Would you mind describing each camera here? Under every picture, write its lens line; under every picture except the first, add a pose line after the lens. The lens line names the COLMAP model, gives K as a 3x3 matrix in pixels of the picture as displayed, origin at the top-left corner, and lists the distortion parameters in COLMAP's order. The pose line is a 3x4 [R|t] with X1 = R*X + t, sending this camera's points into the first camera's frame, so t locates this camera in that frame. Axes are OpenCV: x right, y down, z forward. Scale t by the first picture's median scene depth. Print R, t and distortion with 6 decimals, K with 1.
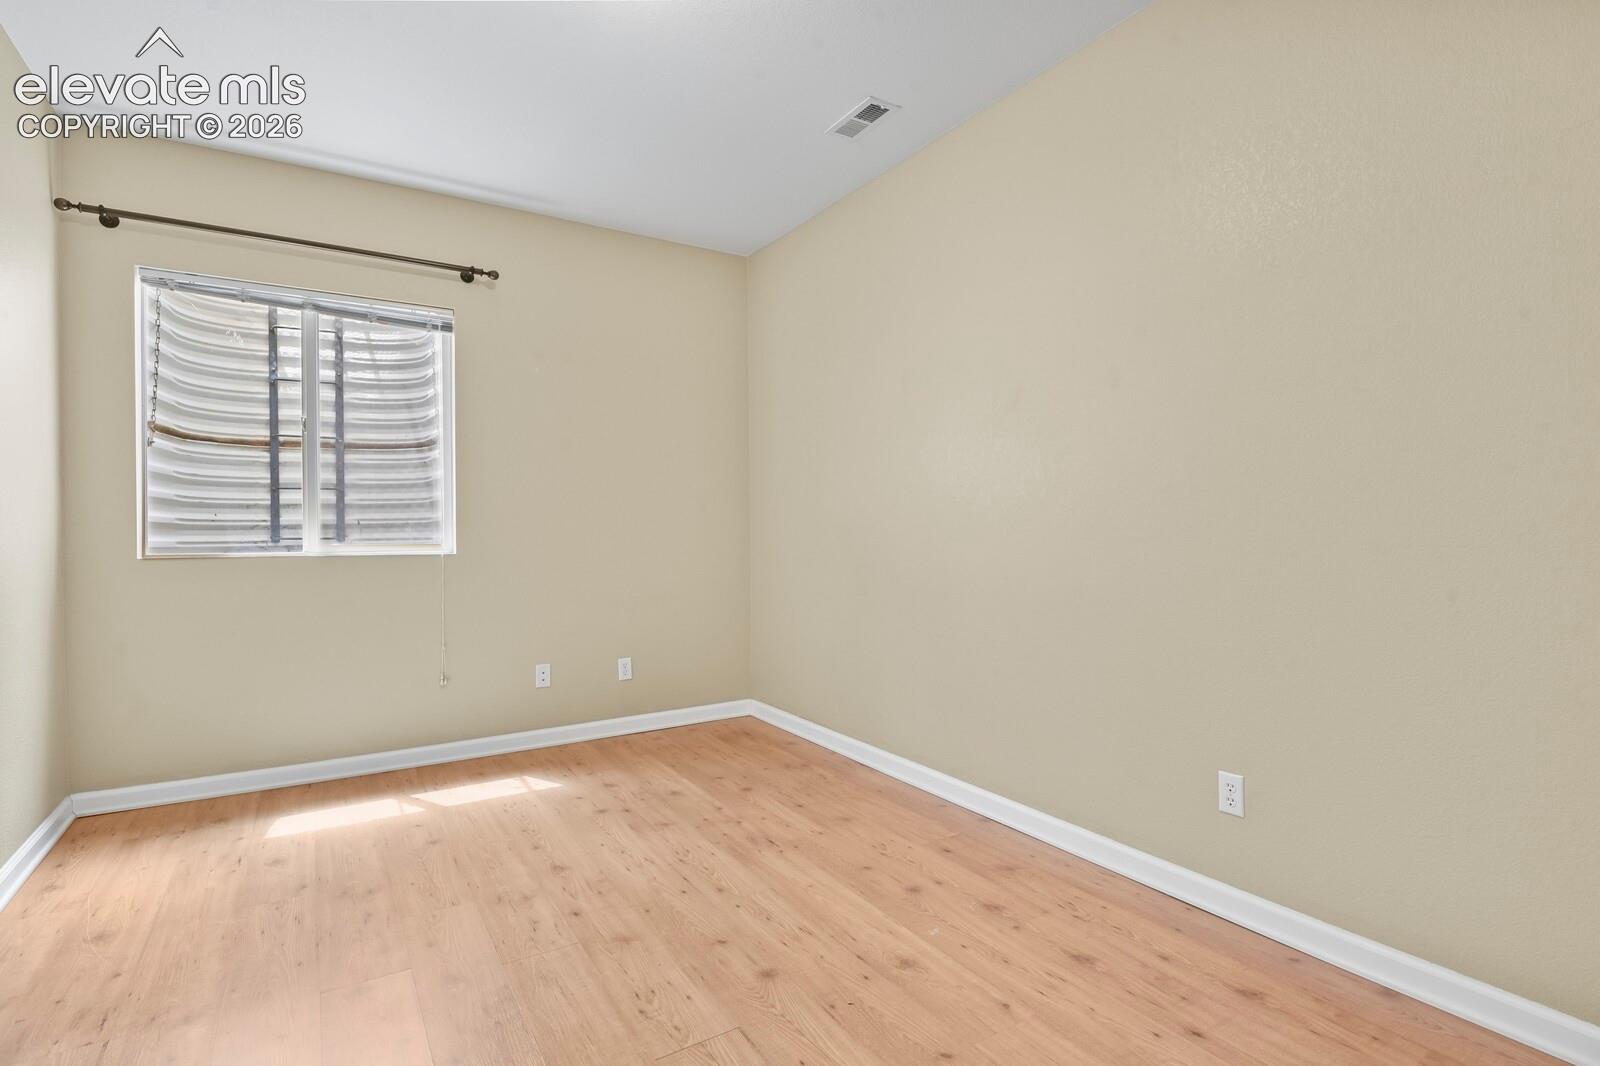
lens RADIAL K [[769.8, 0, 805.8], [0, 769.8, 529.2], [0, 0, 1]] dist [0.001172, -0.000334]
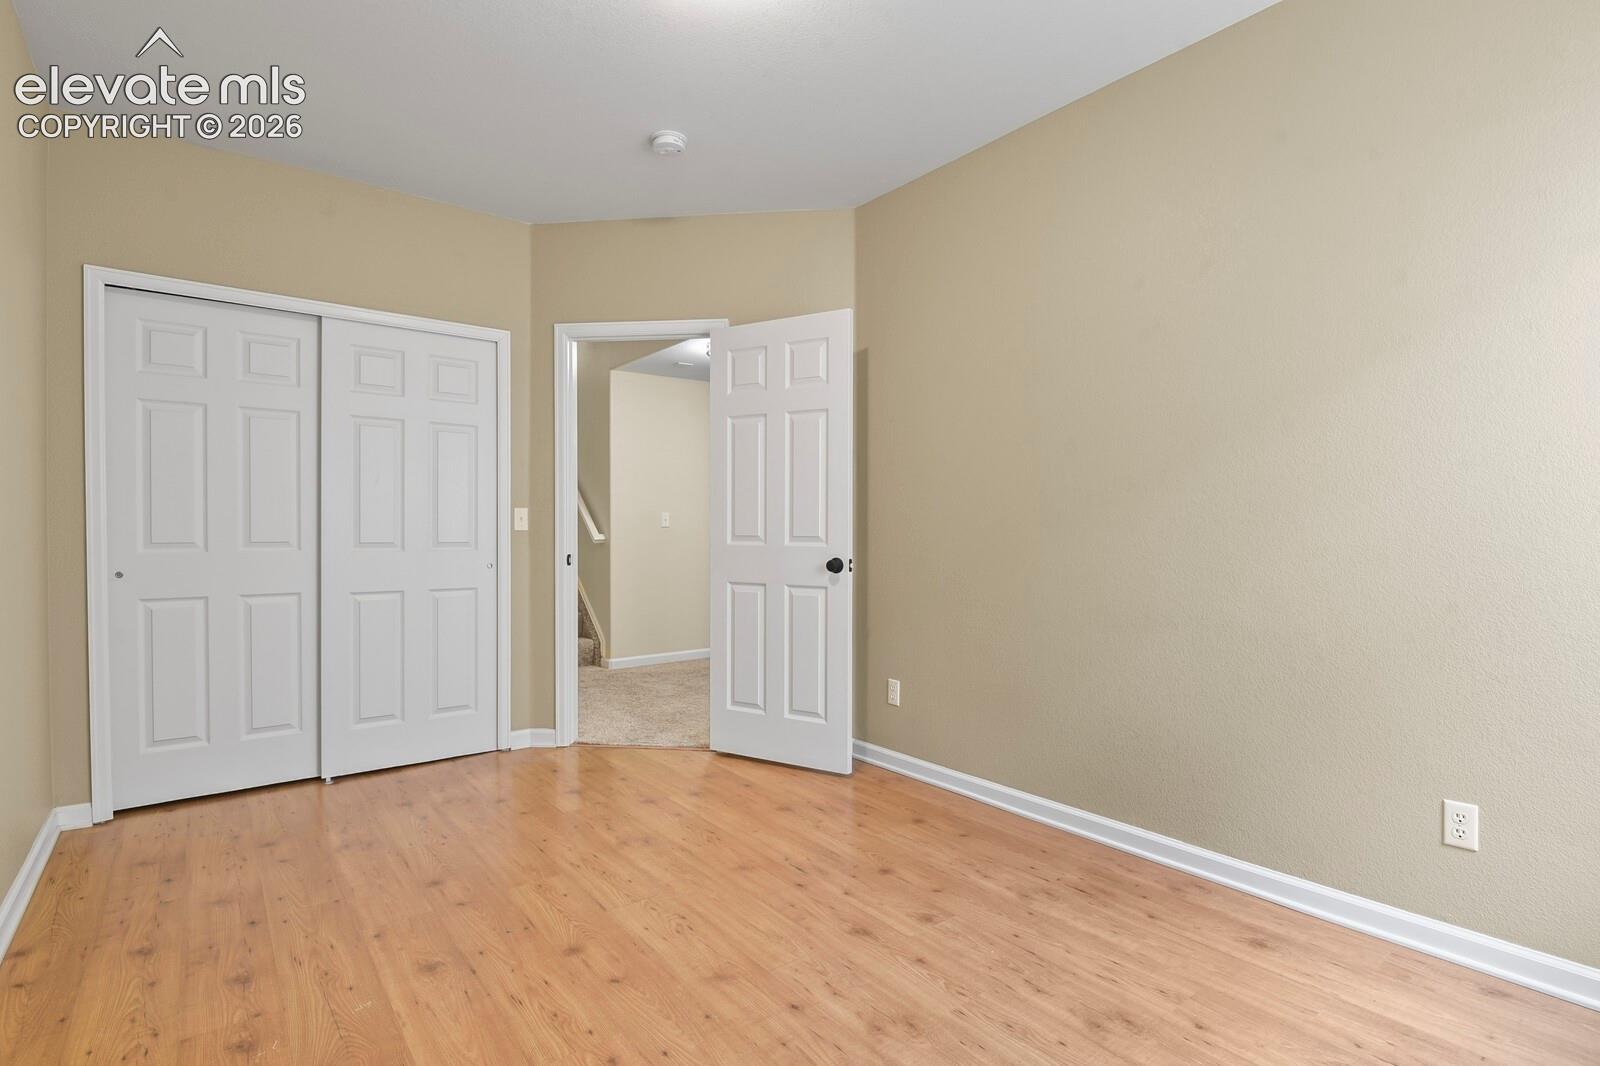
lens RADIAL K [[769.8, 0, 800.4], [0, 769.8, 532.5], [0, 0, 1]] dist [0.001172, -0.000334]
pose [[-0.995734, 0.012119, -0.091470, -0.261625], [0.011074, 0.999868, 0.011919, -0.013672], [0.091602, 0.010856, -0.995737, 2.001956]]
